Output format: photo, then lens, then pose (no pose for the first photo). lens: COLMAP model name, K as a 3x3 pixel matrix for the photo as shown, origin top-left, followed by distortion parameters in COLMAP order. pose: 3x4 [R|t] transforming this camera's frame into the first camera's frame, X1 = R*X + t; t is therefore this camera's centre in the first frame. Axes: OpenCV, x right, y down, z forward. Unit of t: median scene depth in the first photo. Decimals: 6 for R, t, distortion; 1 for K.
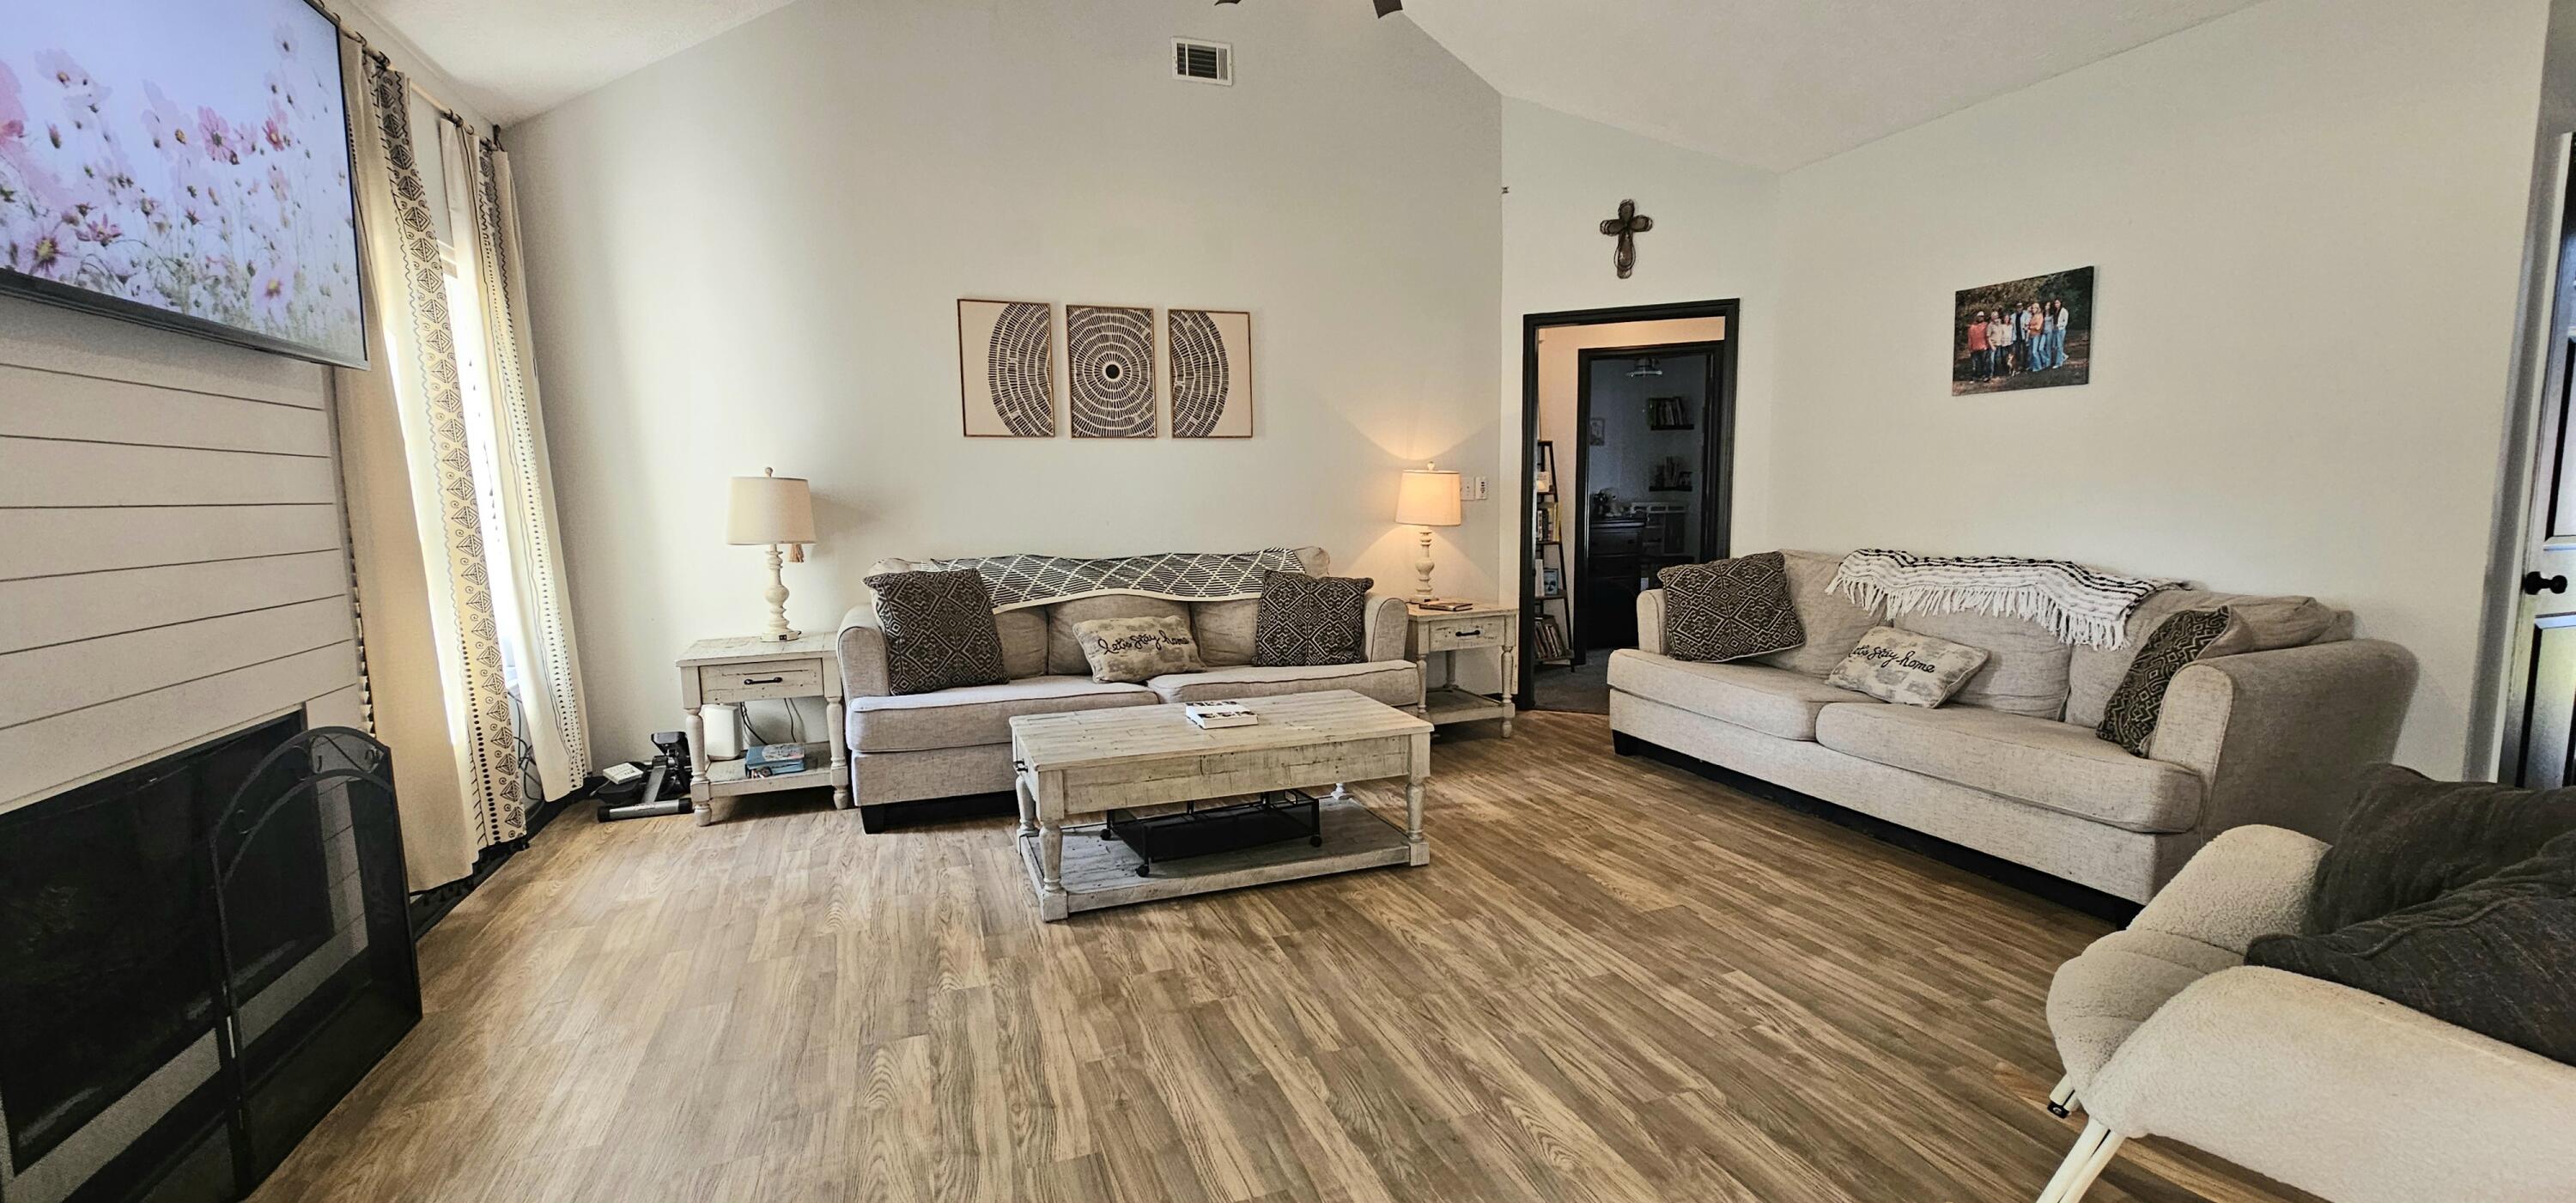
lens RADIAL K [[1050.1, 0, 1281.7], [0, 1050.1, 612.1], [0, 0, 1]] dist [0.002967, -0.000146]
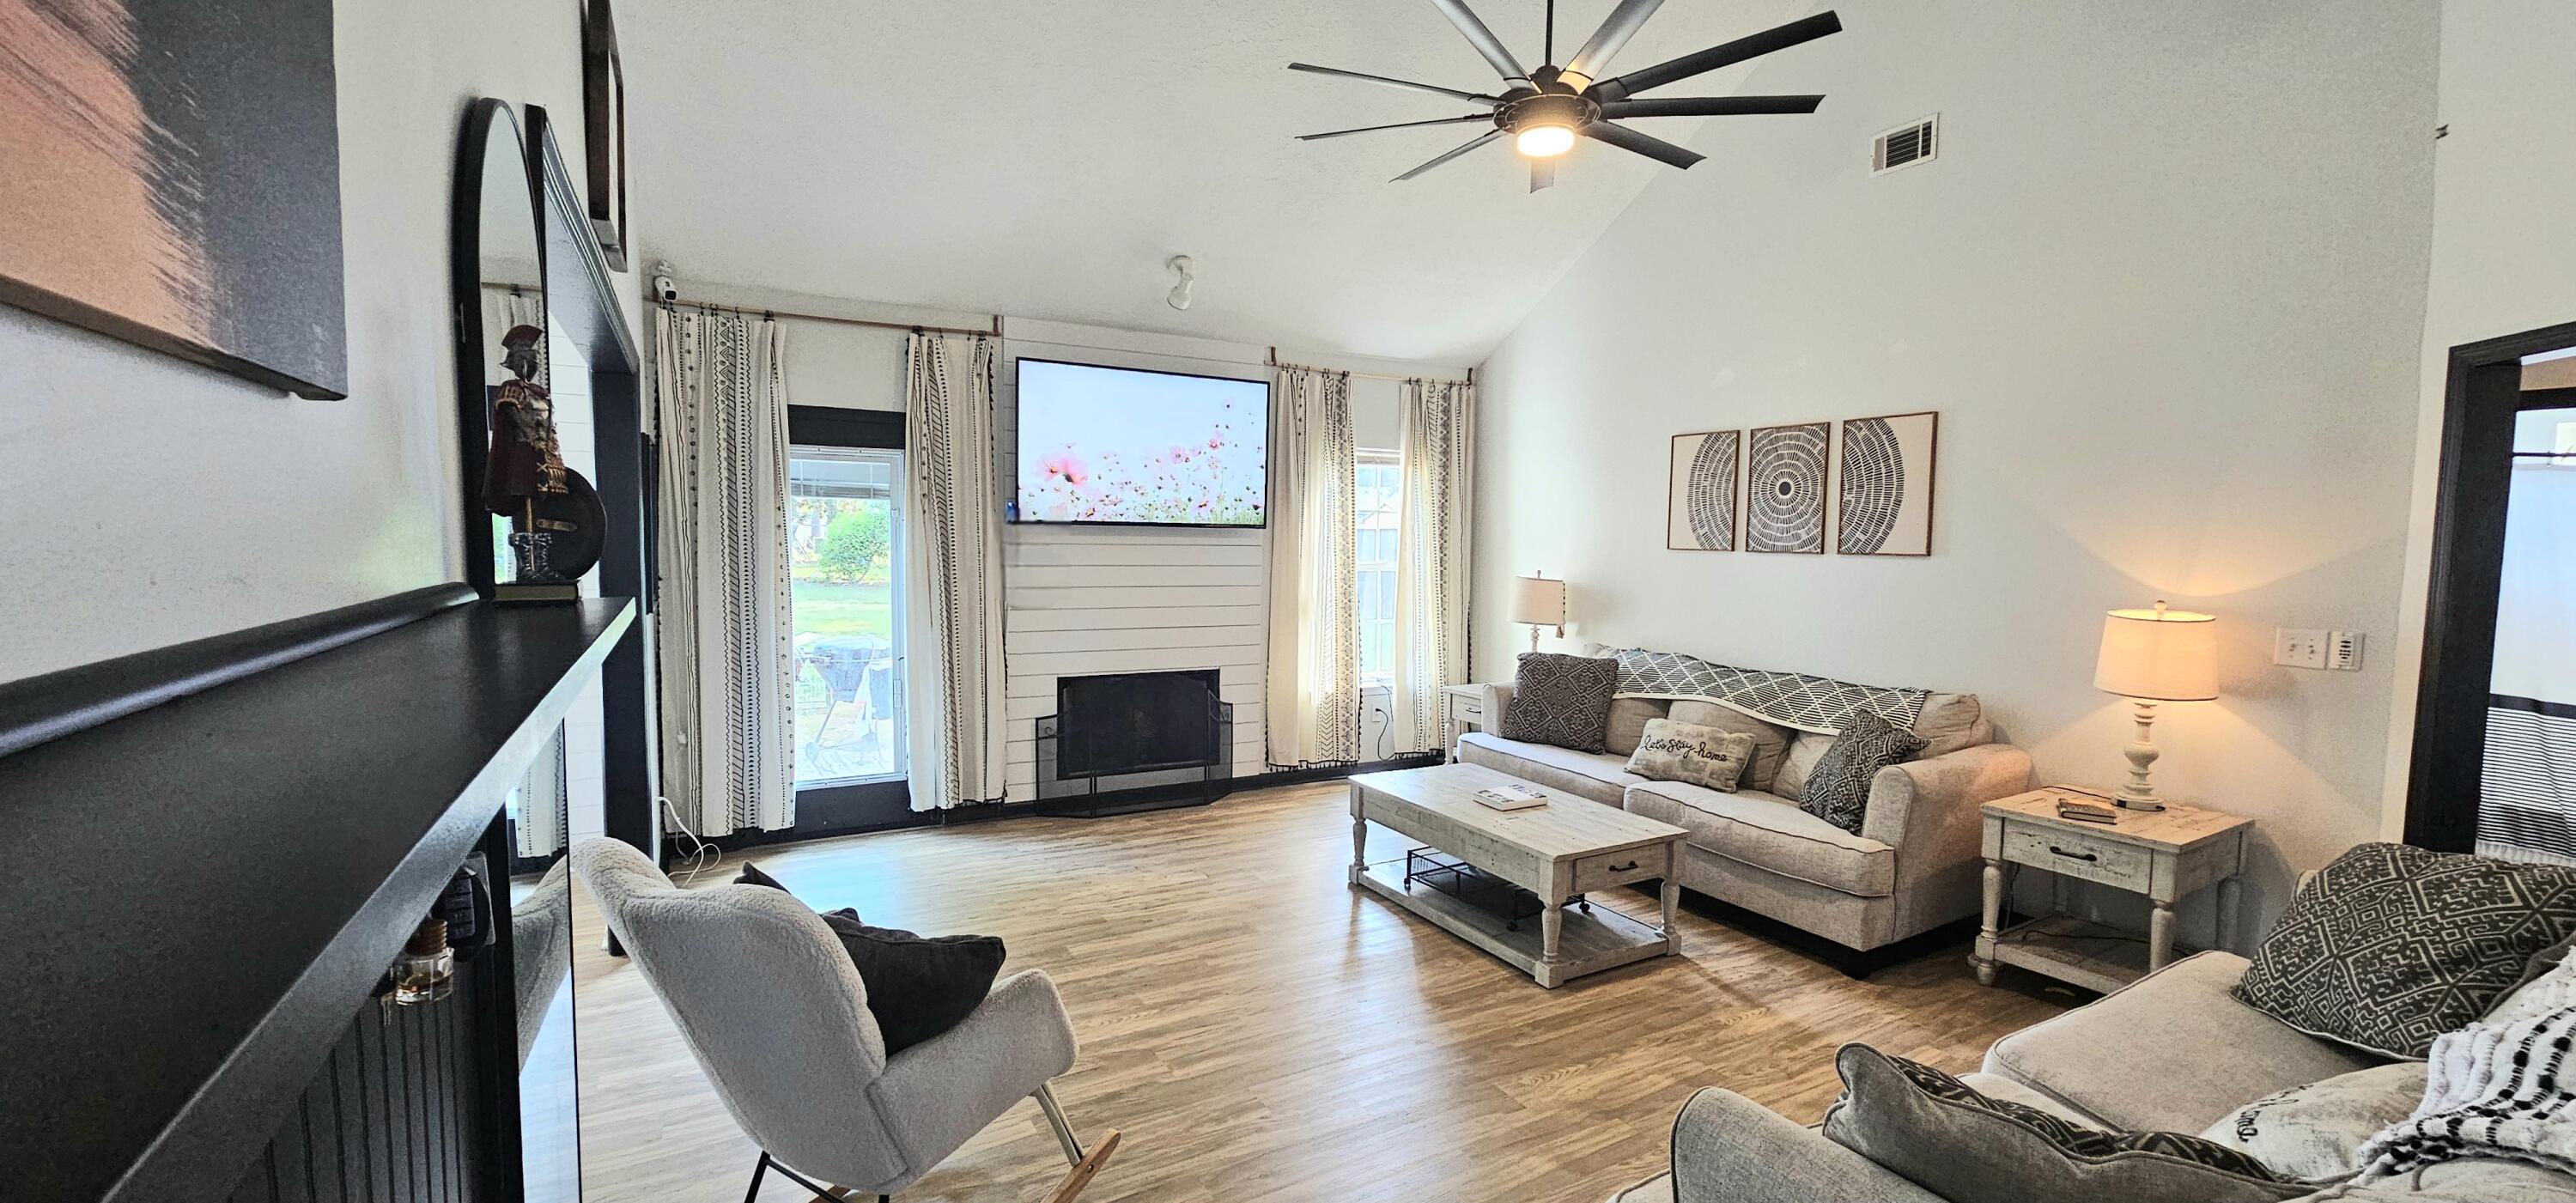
lens RADIAL K [[1050.1, 0, 1292.4], [0, 1050.1, 613.7], [0, 0, 1]] dist [0.002967, -0.000146]
pose [[0.165291, 0.091000, -0.982038, 0.841836], [-0.132509, 0.988755, 0.069319, -0.128518], [0.977303, 0.118671, 0.175490, 0.408174]]
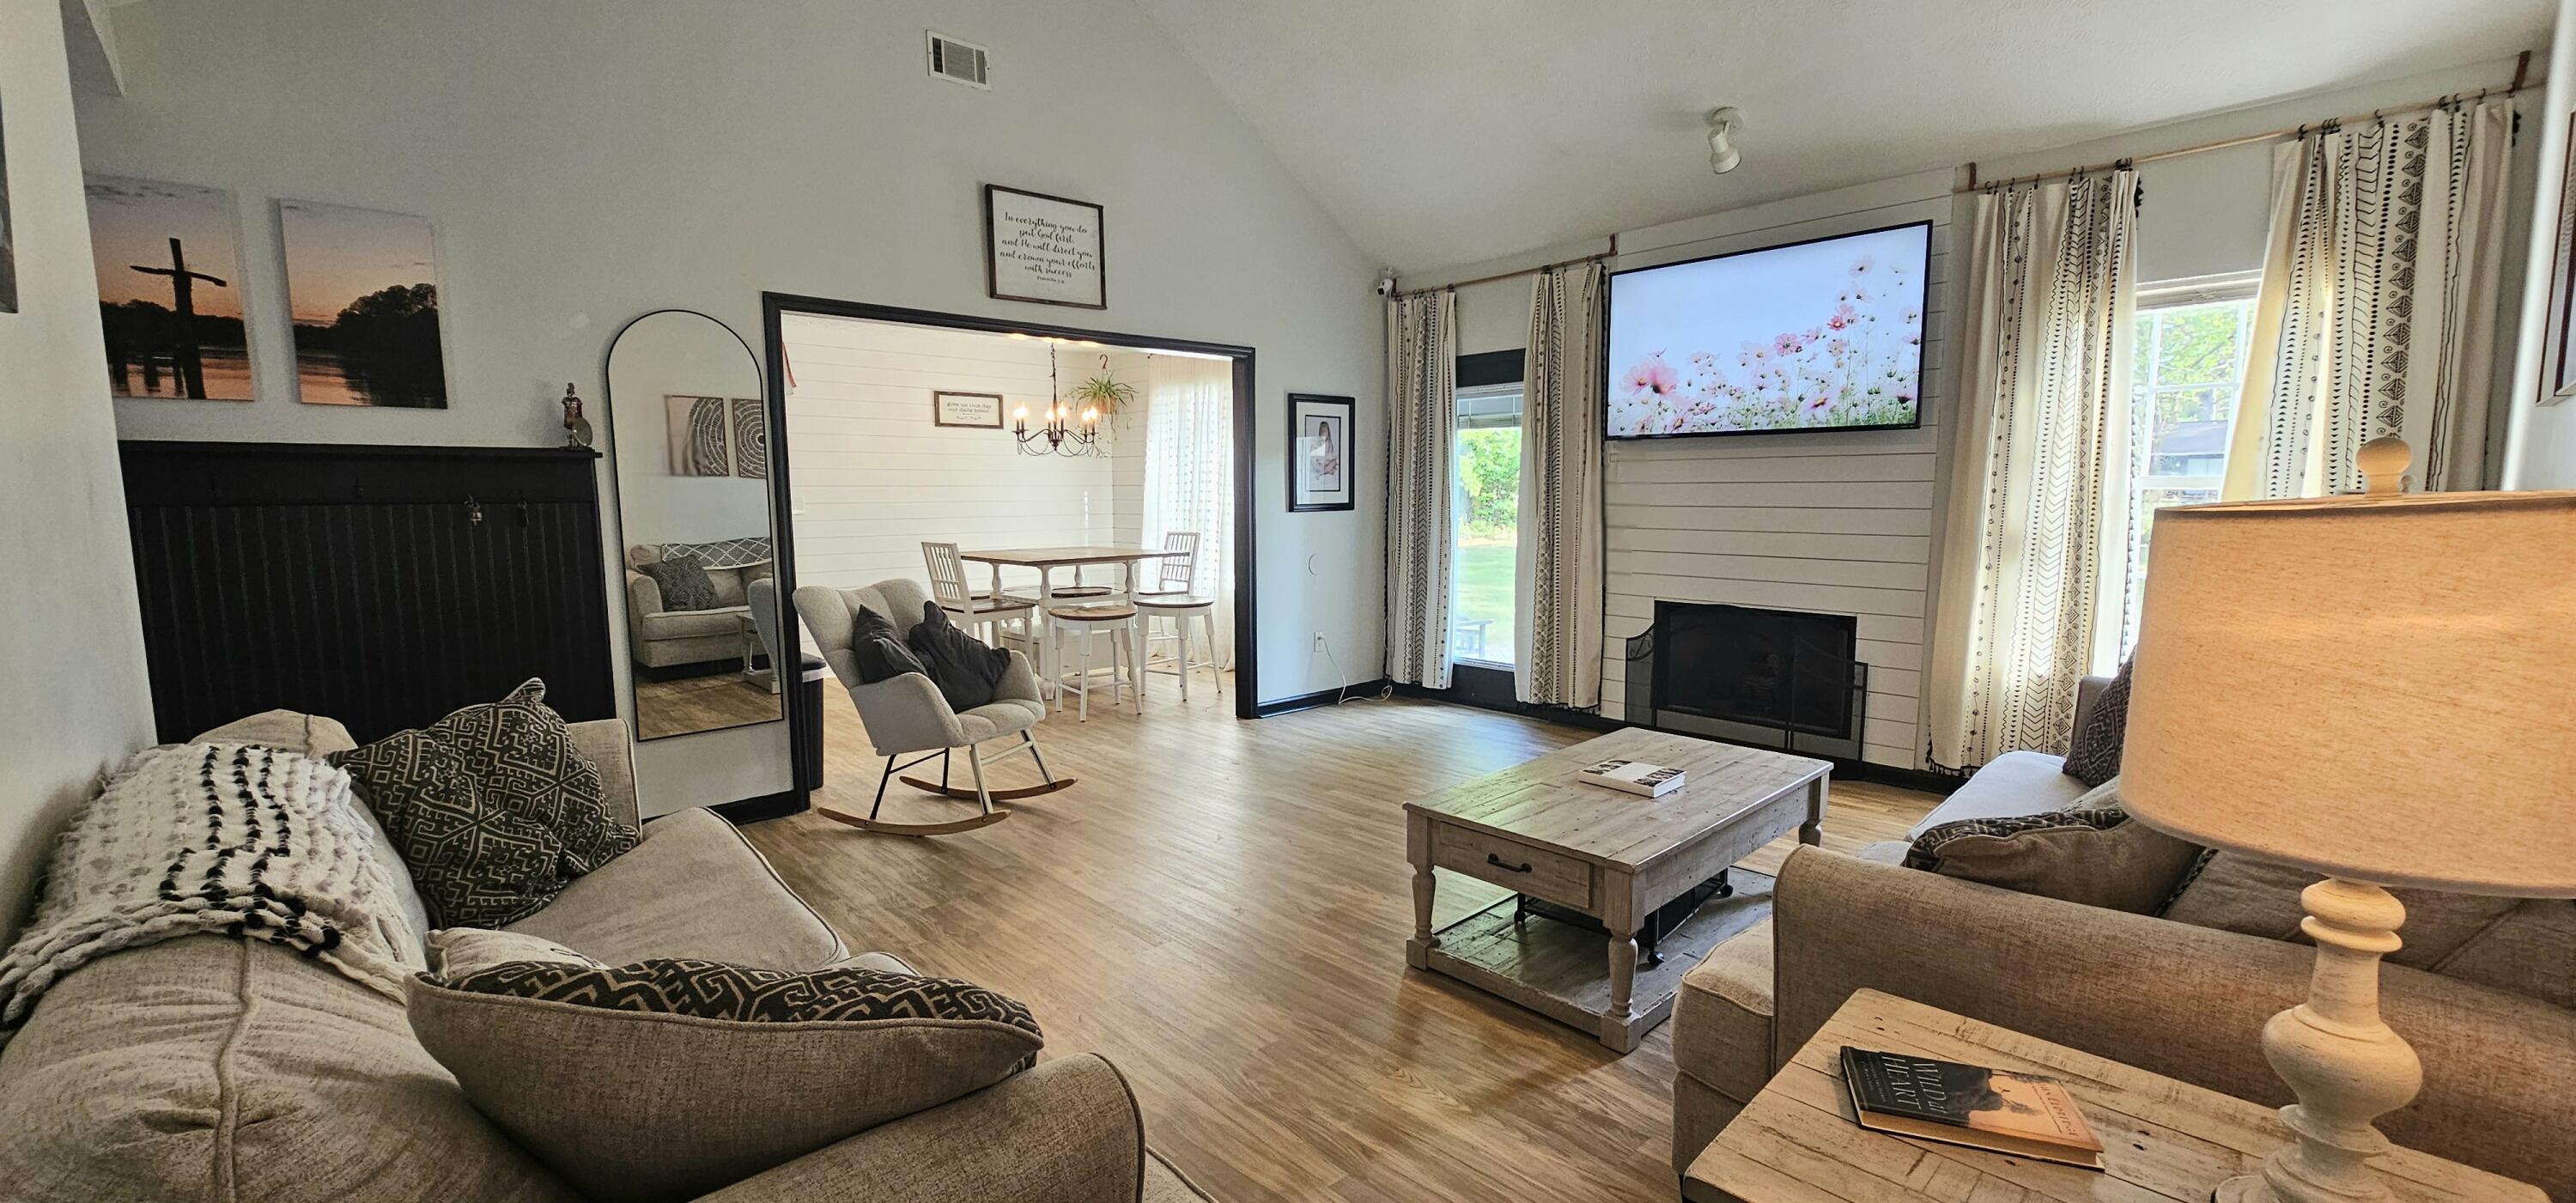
lens RADIAL K [[1050.1, 0, 1281.9], [0, 1050.1, 612.2], [0, 0, 1]] dist [0.002967, -0.000146]
pose [[-0.917910, 0.063644, -0.391651, 0.426066], [-0.028788, 0.973769, 0.225709, -0.176104], [0.395743, 0.218455, -0.892001, 1.284378]]
